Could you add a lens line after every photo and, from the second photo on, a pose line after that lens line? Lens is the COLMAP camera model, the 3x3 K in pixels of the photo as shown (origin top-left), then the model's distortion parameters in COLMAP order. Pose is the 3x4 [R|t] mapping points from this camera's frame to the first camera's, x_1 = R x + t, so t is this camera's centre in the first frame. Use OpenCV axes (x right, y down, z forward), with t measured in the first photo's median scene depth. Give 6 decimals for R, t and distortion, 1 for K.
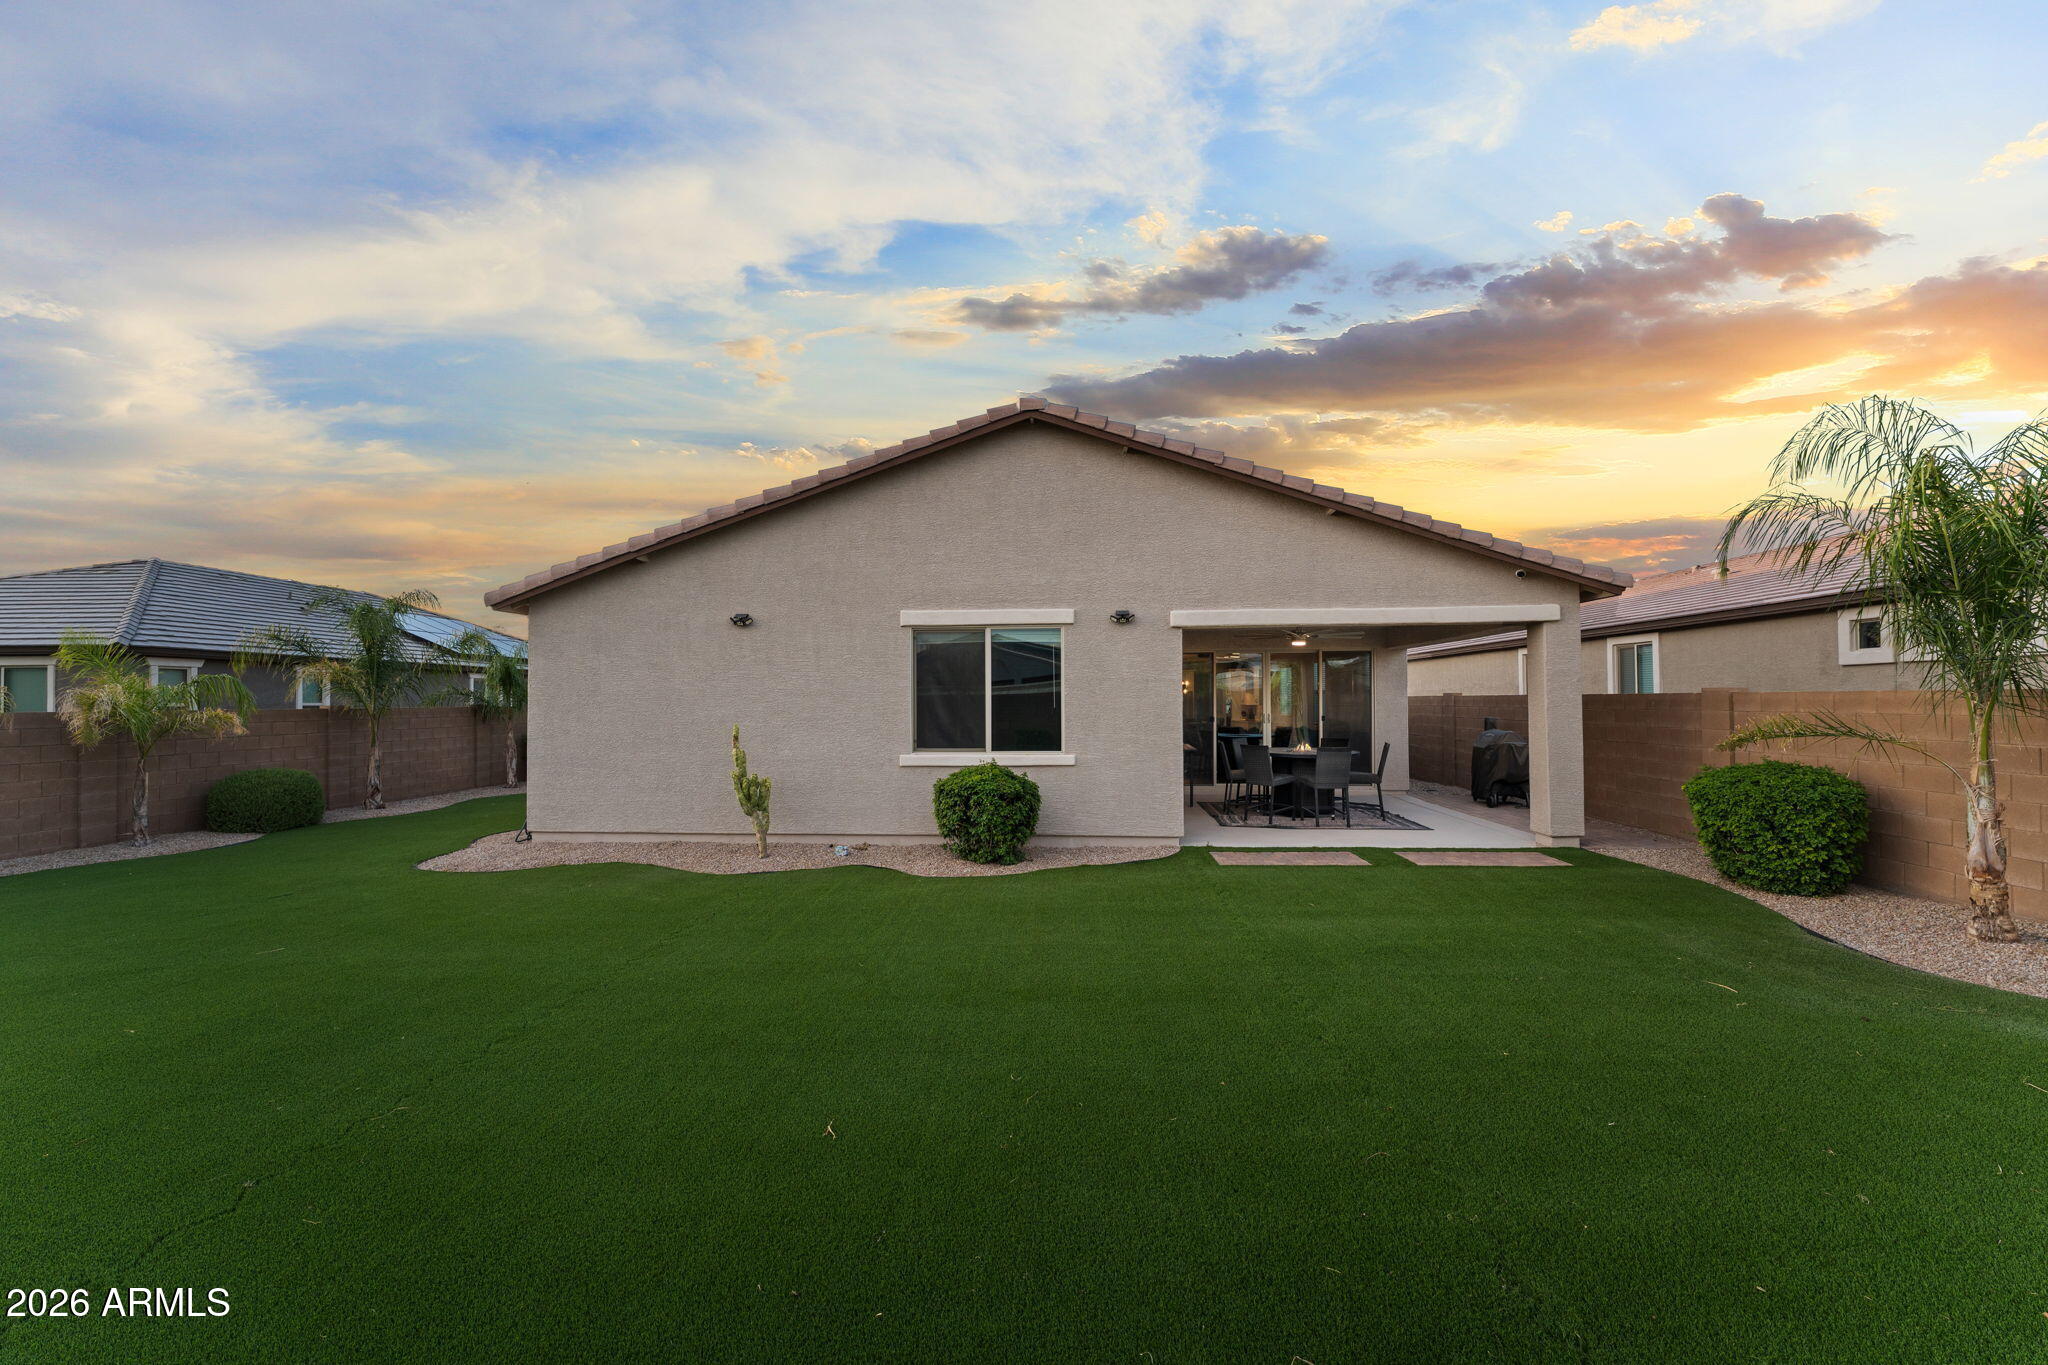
lens RADIAL K [[817.7, 0, 1023.6], [0, 817.7, 691.5], [0, 0, 1]] dist [0.001470, -0.000388]
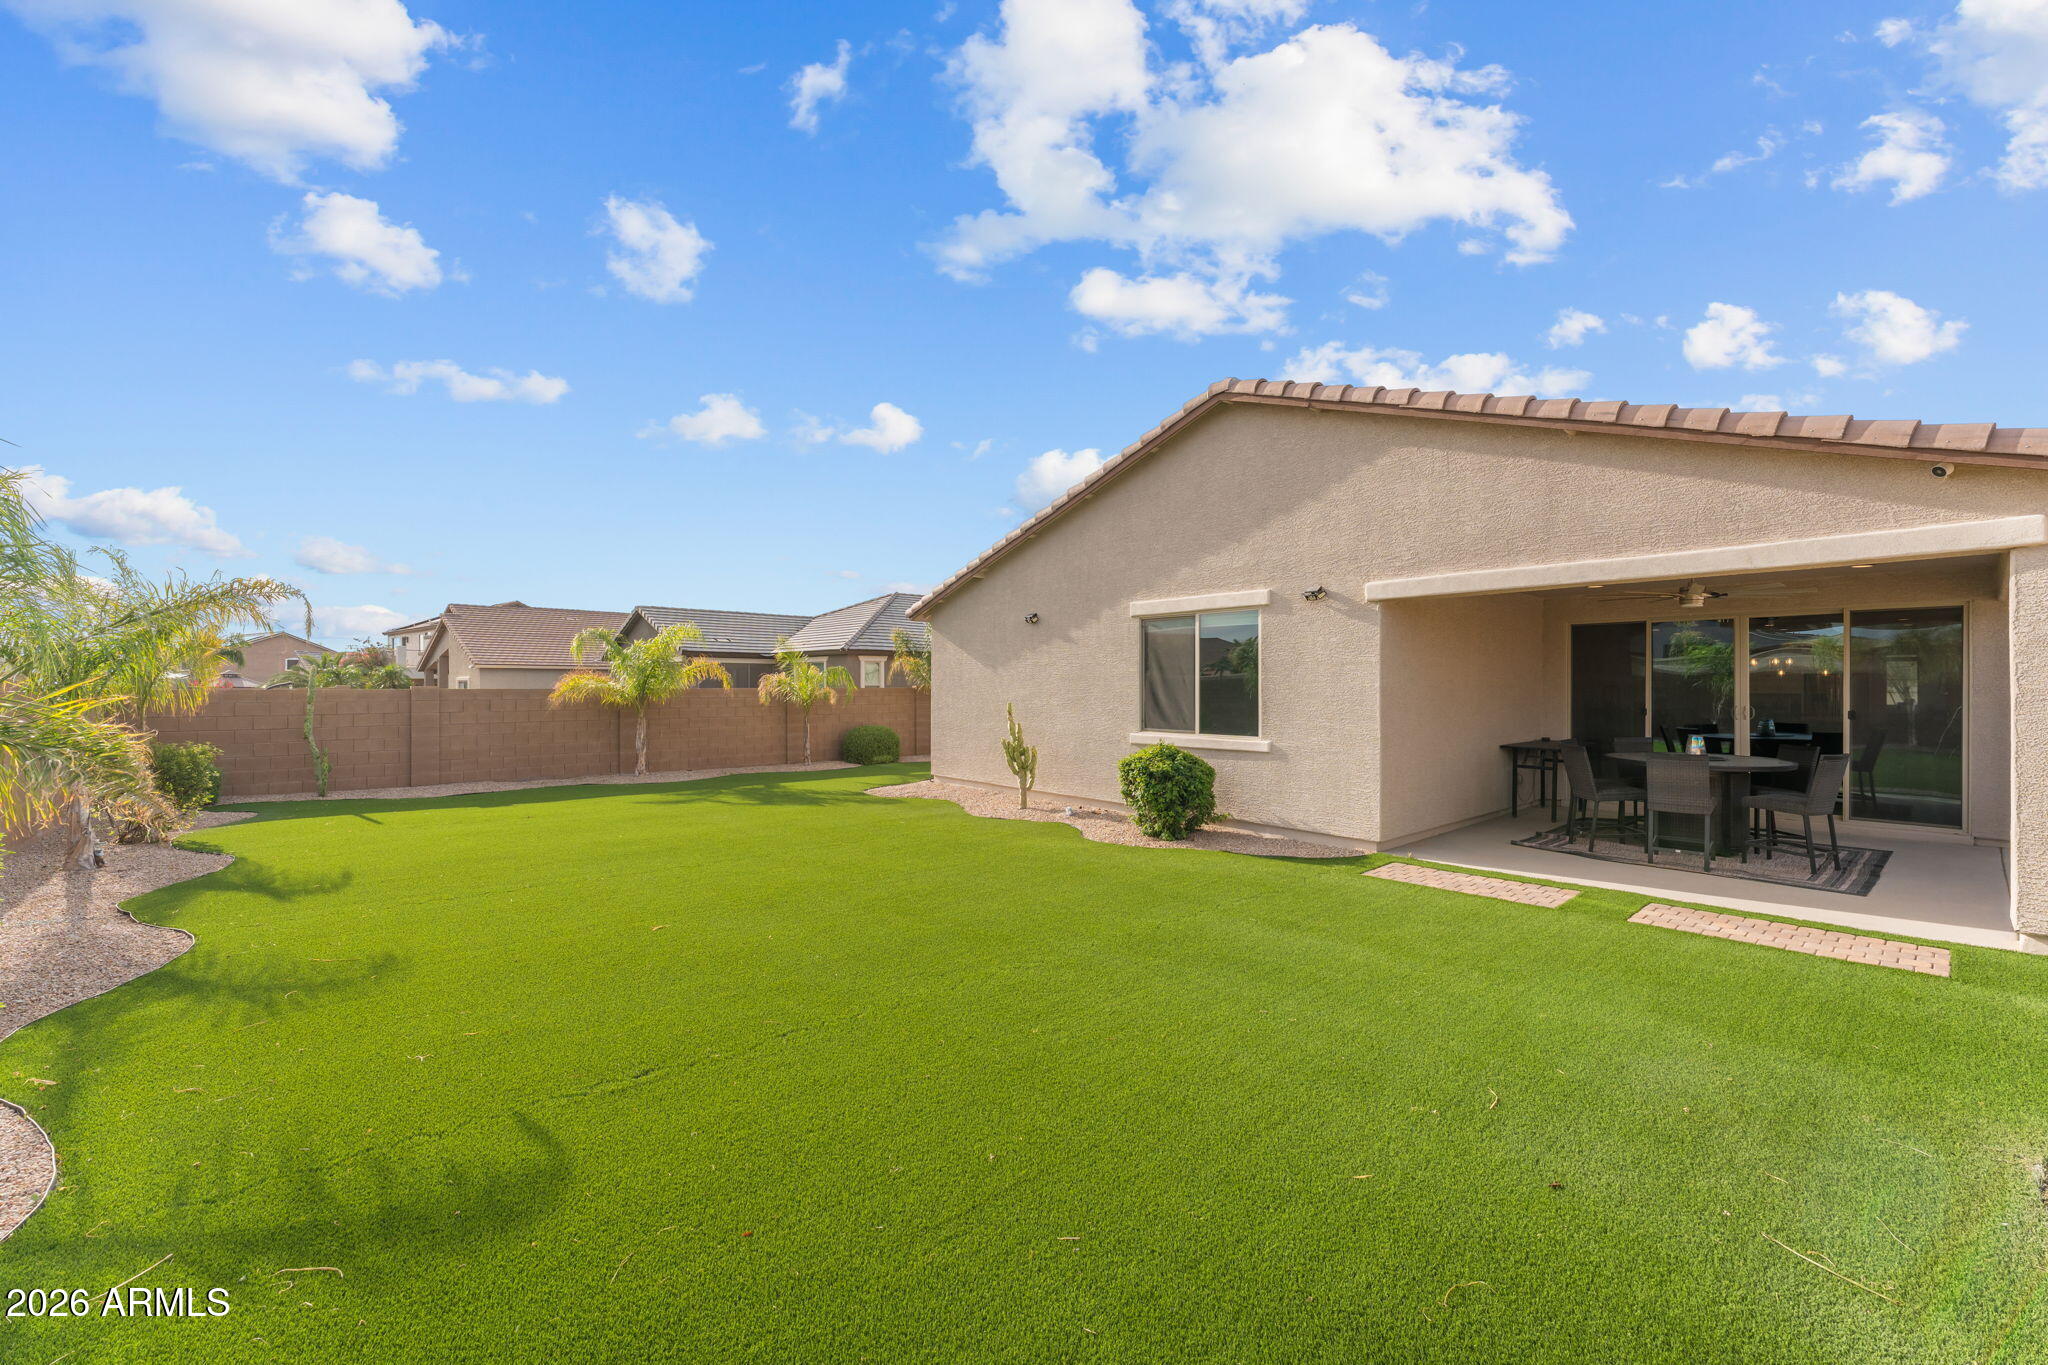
lens RADIAL K [[817.7, 0, 1023.3], [0, 817.7, 688.5], [0, 0, 1]] dist [0.001470, -0.000388]
pose [[0.700745, 0.009174, -0.713353, 0.541203], [0.002759, 0.999875, 0.015569, -0.000387], [0.713407, -0.012878, 0.700632, 0.123758]]
